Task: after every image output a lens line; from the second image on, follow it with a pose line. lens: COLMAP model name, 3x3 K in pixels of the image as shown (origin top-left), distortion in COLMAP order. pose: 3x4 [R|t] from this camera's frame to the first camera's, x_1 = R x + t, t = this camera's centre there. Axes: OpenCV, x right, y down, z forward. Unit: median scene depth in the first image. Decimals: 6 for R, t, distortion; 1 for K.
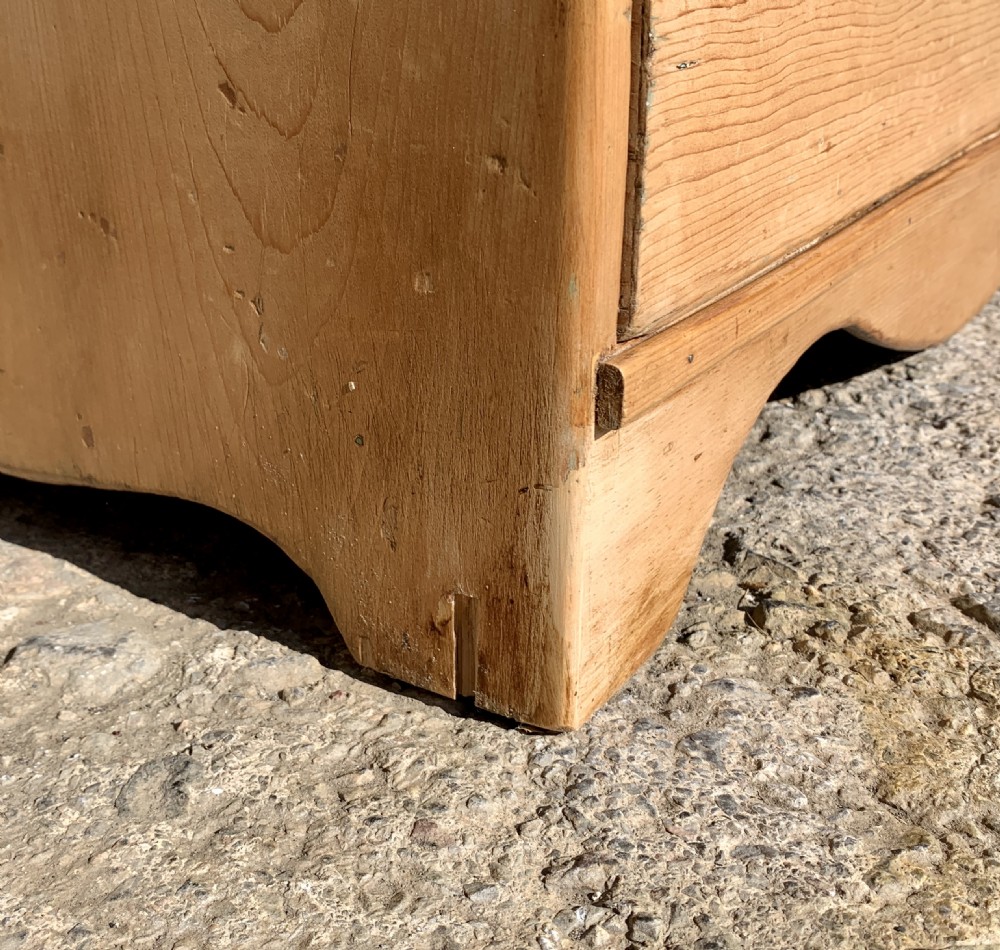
lens RADIAL K [[1227.9, 0, 464.3], [0, 1227.9, 414.1], [0, 0, 1]] dist [0.010766, 0.005528]
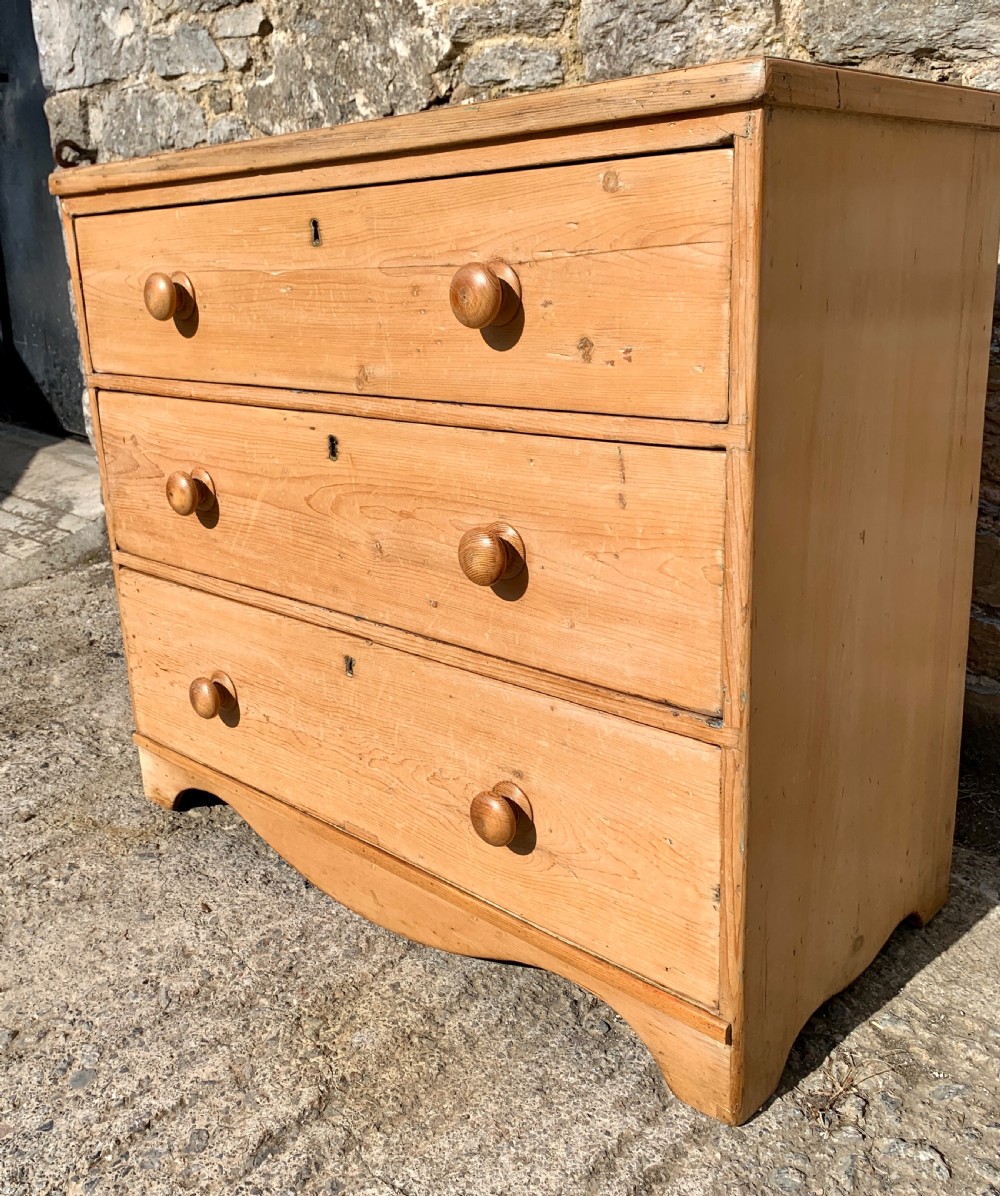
lens RADIAL K [[1124.2, 0, 451.5], [0, 1124.2, 556.8], [0, 0, 1]] dist [0.003345, 0.012626]
pose [[-0.178299, 0.281941, -0.942719, 4.059099], [-0.302197, 0.896078, 0.325148, -2.599929], [0.936422, 0.342860, -0.074568, 2.190021]]
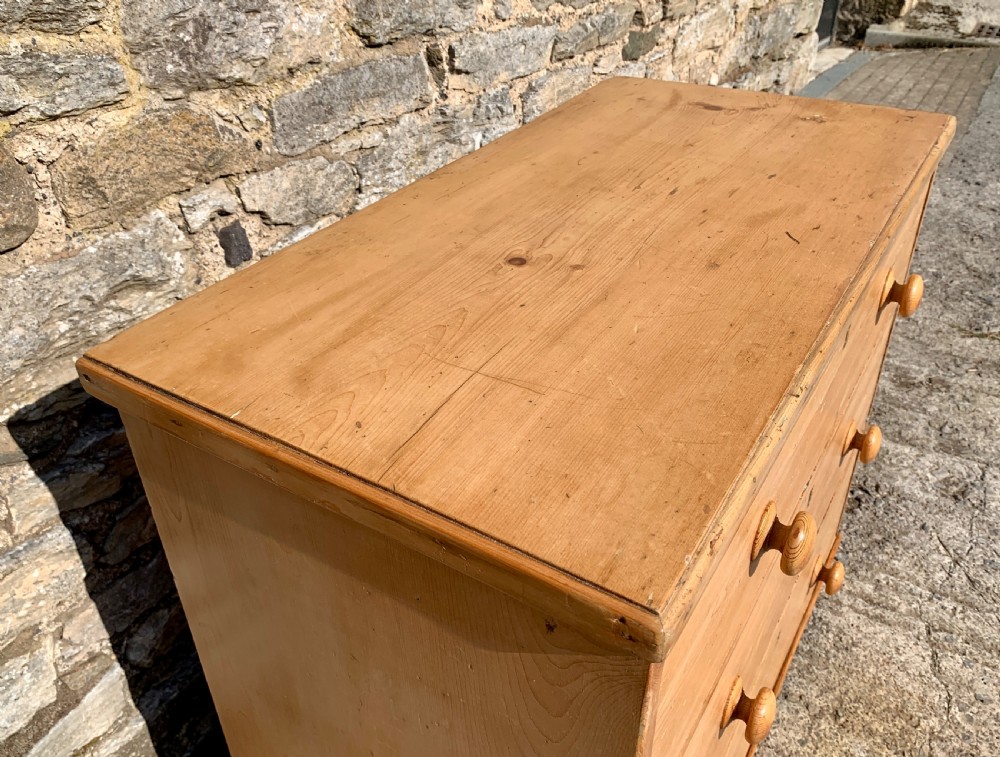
lens RADIAL K [[823.9, 0, 481.2], [0, 823.9, 352.1], [0, 0, 1]] dist [0.010012, -0.013650]
pose [[0.999741, -0.020185, -0.010470, -0.189449], [0.021868, 0.979684, 0.199349, -2.720086], [0.006233, -0.199527, 0.979873, -1.075717]]
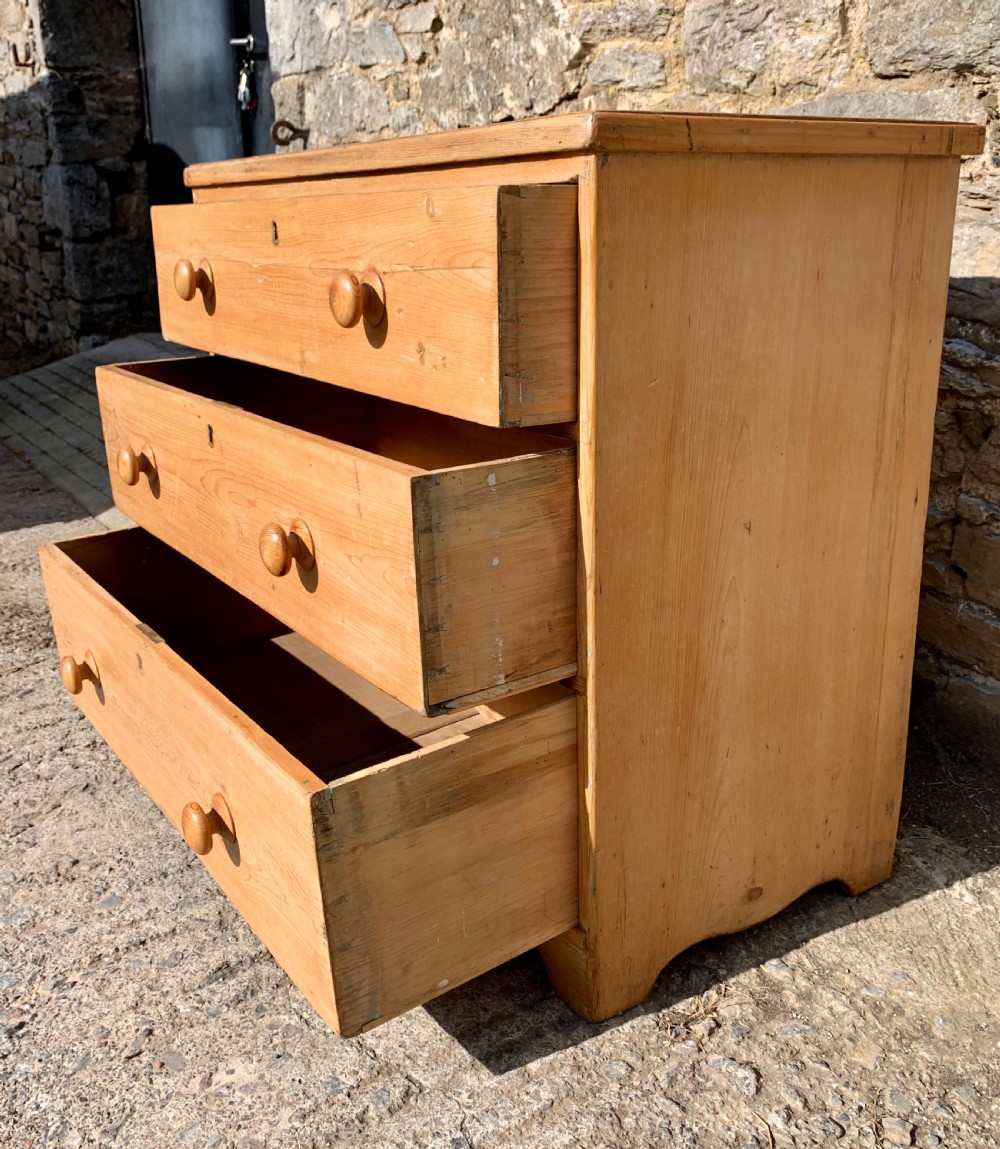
lens RADIAL K [[1117.8, 0, 494.7], [0, 1117.8, 551.4], [0, 0, 1]] dist [-0.011064, 0.039788]
pose [[-0.395638, 0.284615, -0.873193, 4.237992], [-0.302963, 0.857102, 0.416640, -3.071570], [0.866997, 0.429383, -0.252874, 3.136941]]
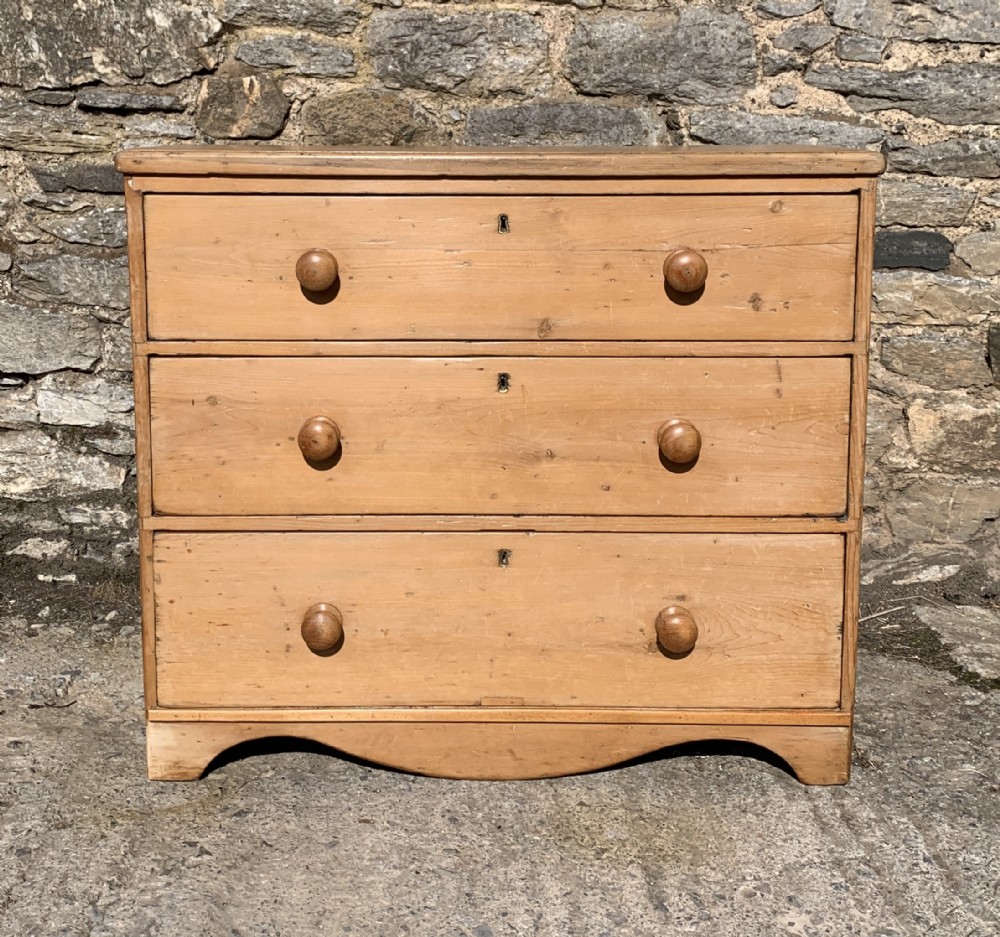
lens RADIAL K [[1380.2, 0, 462.4], [0, 1380.2, 315.4], [0, 0, 1]] dist [0.236947, -0.852128]
pose [[0.551008, 0.129913, -0.824326, 5.167748], [-0.303438, 0.951382, -0.052892, -1.605556], [0.777377, 0.279275, 0.563640, -1.743387]]
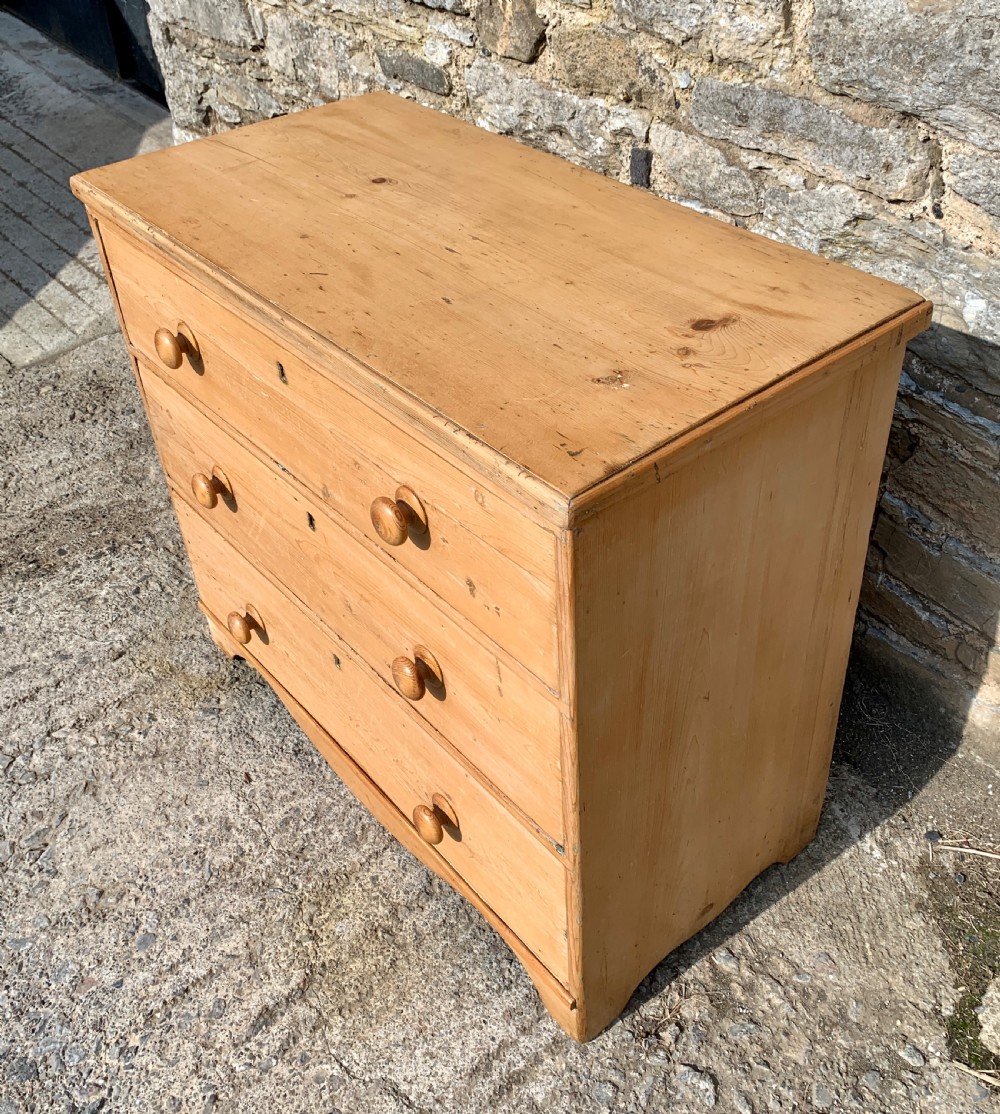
lens RADIAL K [[1131.8, 0, 527.6], [0, 1131.8, 471.5], [0, 0, 1]] dist [0.015804, 0.000547]
pose [[-0.270133, 0.586637, -0.763469, 3.623810], [-0.302404, 0.701128, 0.645733, -4.661310], [0.914100, 0.405310, -0.011996, 2.174552]]
